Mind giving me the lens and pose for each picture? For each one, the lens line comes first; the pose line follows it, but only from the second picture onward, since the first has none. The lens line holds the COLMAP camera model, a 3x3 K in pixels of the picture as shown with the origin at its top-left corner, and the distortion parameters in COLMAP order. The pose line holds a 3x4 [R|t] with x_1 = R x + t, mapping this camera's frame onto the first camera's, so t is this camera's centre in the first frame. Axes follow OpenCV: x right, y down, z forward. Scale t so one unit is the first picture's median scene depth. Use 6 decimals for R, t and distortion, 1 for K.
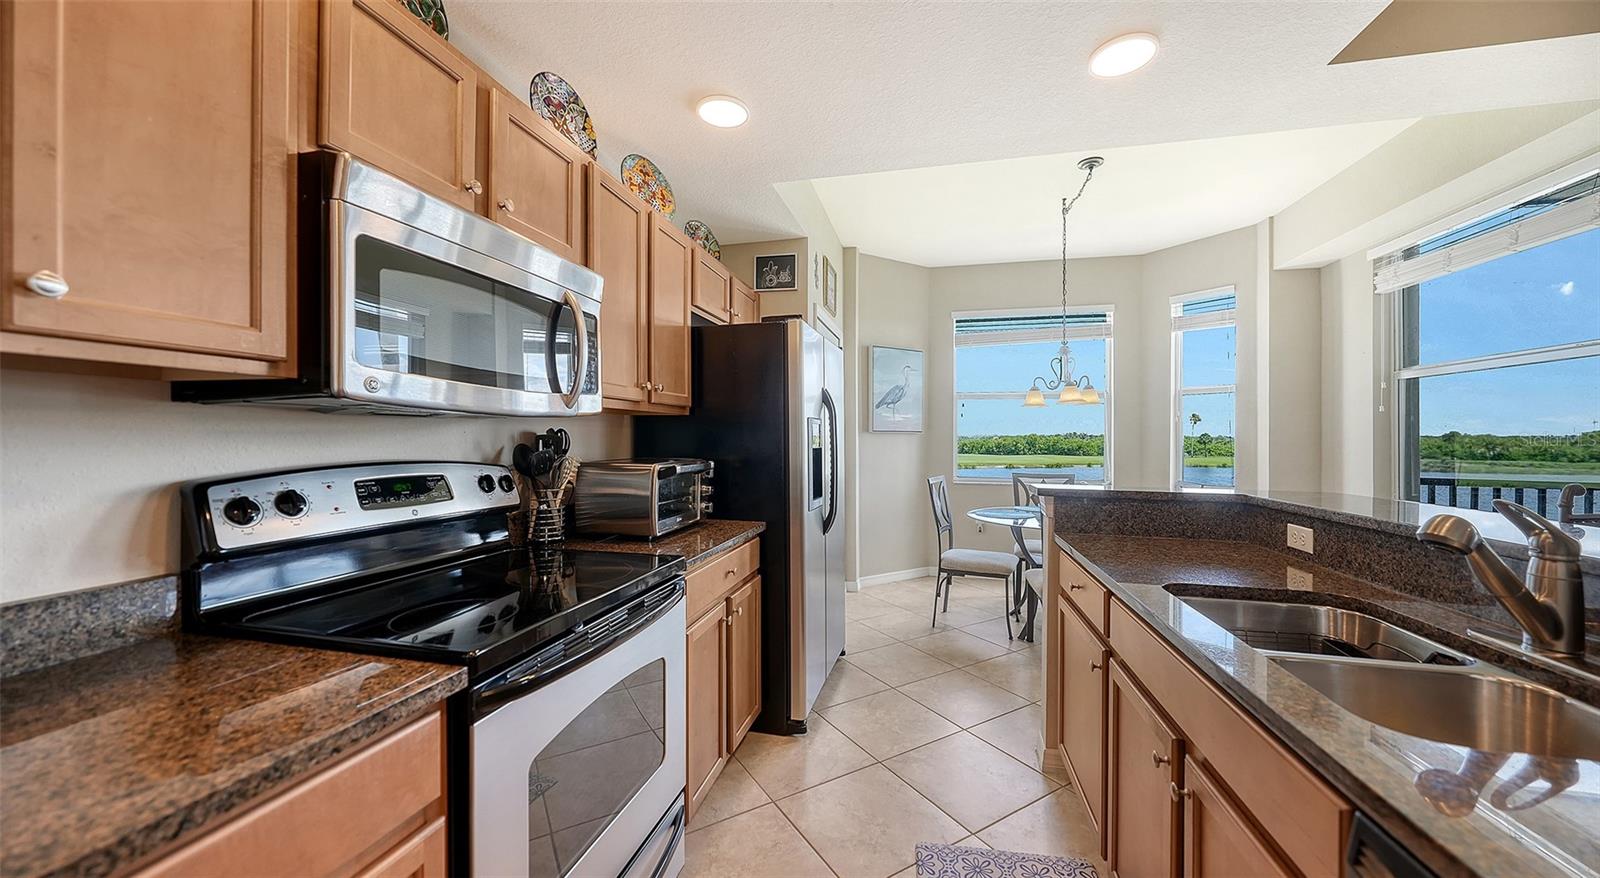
lens RADIAL K [[558.4, 0, 801.4], [0, 558.4, 436.1], [0, 0, 1]] dist [0.000899, -0.000050]
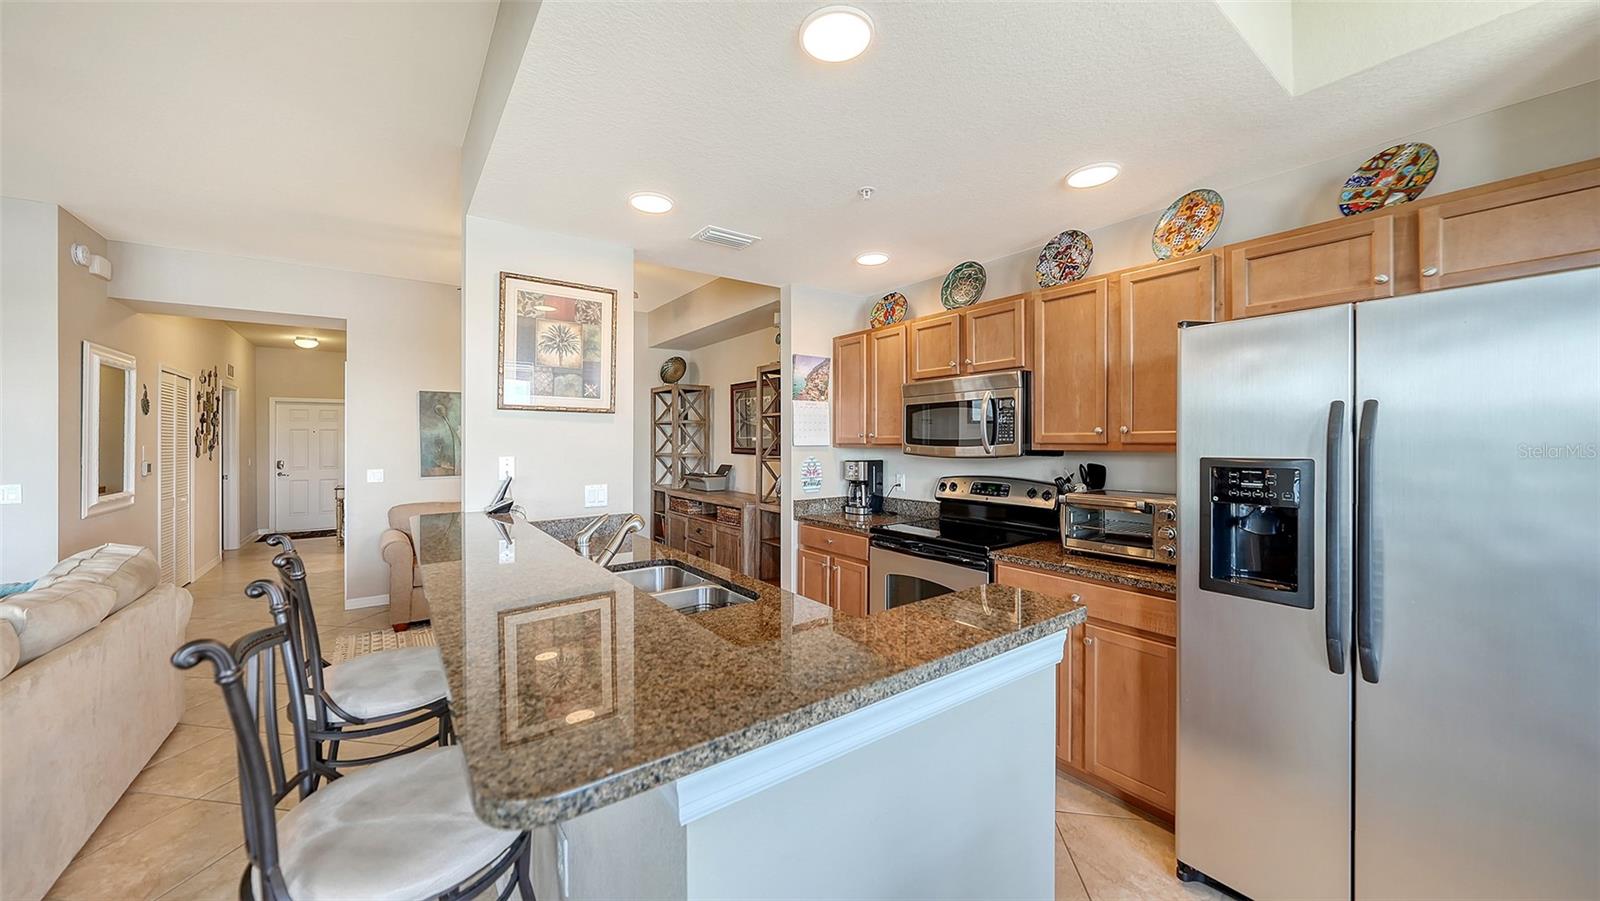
lens RADIAL K [[556.2, 0, 789.6], [0, 556.2, 440.8], [0, 0, 1]] dist [-0.001015, -0.000127]
pose [[-0.650404, -0.003140, -0.759582, 1.030256], [0.002429, 0.999978, -0.006214, -0.059044], [0.759585, -0.005886, -0.650382, 1.226257]]
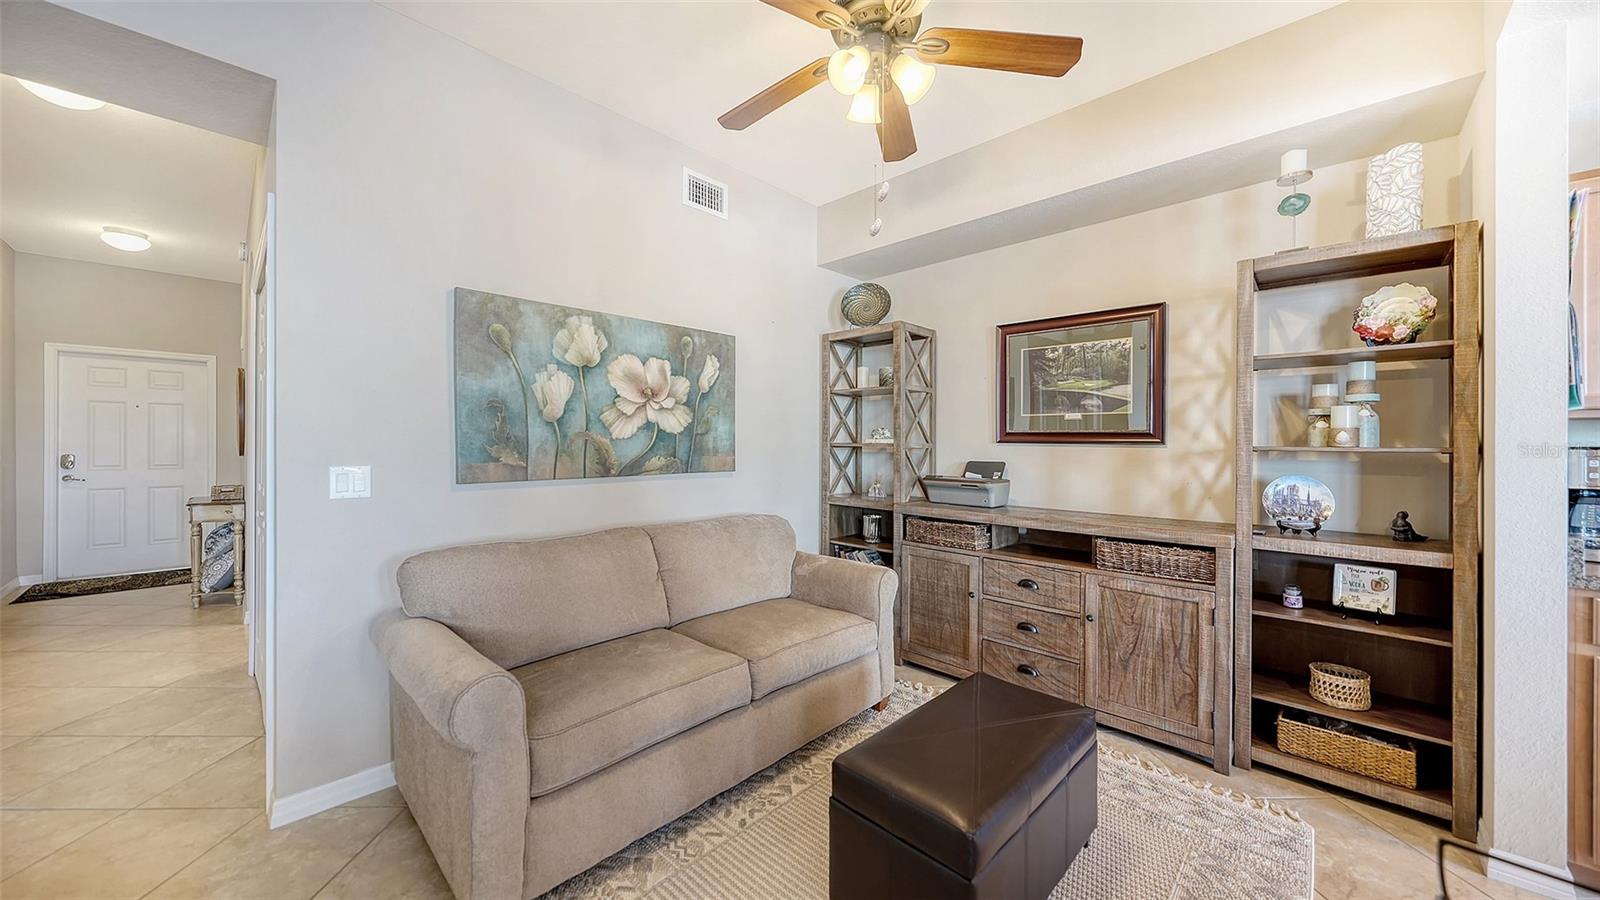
lens RADIAL K [[558.9, 0, 803.1], [0, 558.9, 446.1], [0, 0, 1]] dist [0.000702, 0.000074]
pose [[-0.507859, -0.003593, -0.861432, 0.821447], [-0.005362, 0.999985, -0.001009, 0.002458], [0.861423, 0.004107, -0.507871, -0.403053]]
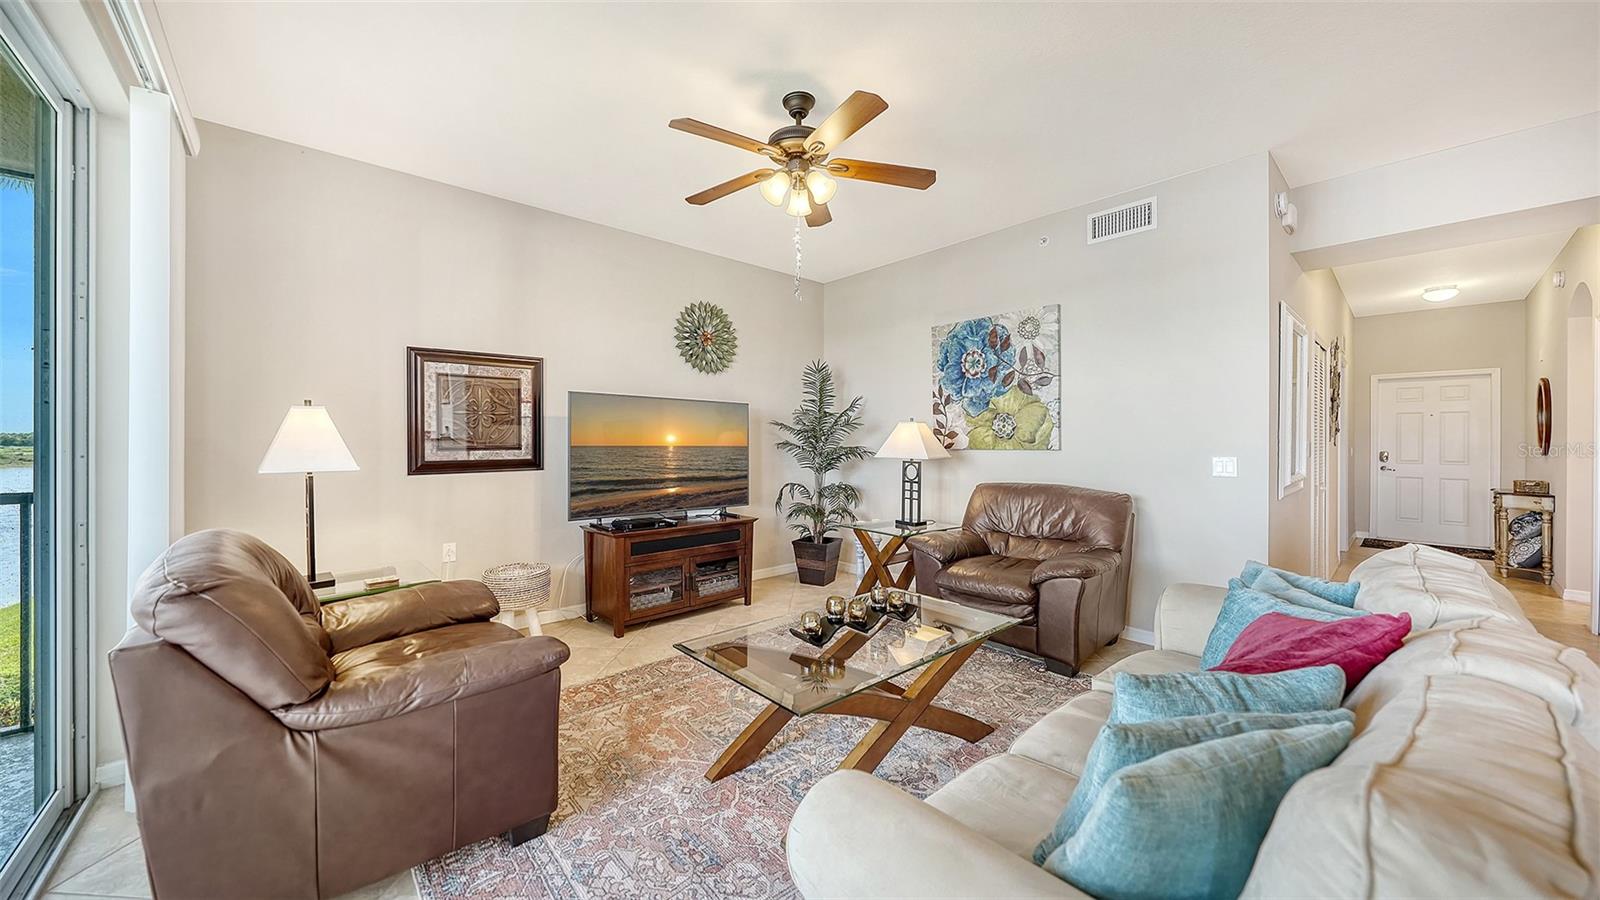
lens RADIAL K [[554.0, 0, 798.7], [0, 554.0, 440.0], [0, 0, 1]] dist [-0.000148, -0.000100]
pose [[-0.826257, -0.009481, 0.563213, 1.390043], [-0.010211, 0.999946, 0.001852, 0.011304], [-0.563201, -0.004221, -0.826309, 0.469997]]
